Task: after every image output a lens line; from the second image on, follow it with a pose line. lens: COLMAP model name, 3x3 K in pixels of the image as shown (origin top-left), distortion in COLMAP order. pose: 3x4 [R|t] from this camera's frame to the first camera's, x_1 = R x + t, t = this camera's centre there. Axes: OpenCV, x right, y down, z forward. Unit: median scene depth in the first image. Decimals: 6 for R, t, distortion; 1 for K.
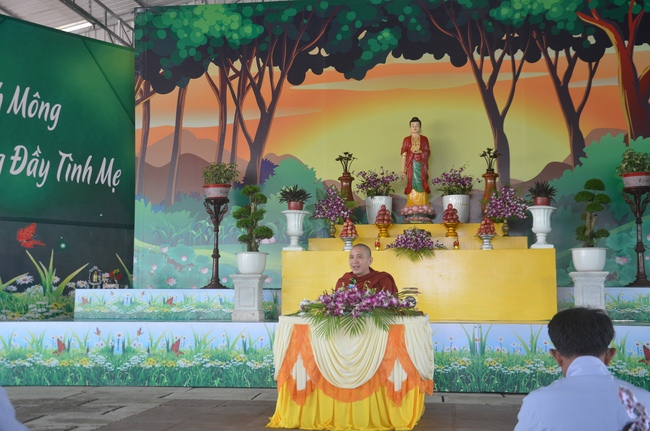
lens RADIAL K [[843.5, 0, 325.0], [0, 843.5, 215.5], [0, 0, 1]] dist [0.141022, 0.054516]
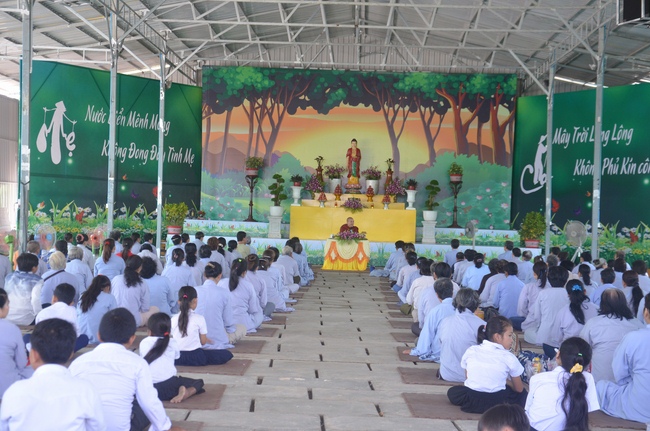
lens RADIAL K [[1185.9, 0, 325.0], [0, 1185.9, 215.5], [0, 0, 1]] dist [0.004052, -0.006941]
pose [[0.989260, 0.035461, 0.141802, -0.341804], [-0.050287, 0.993474, 0.102375, -0.214242], [-0.137246, -0.108406, 0.984587, -1.710134]]
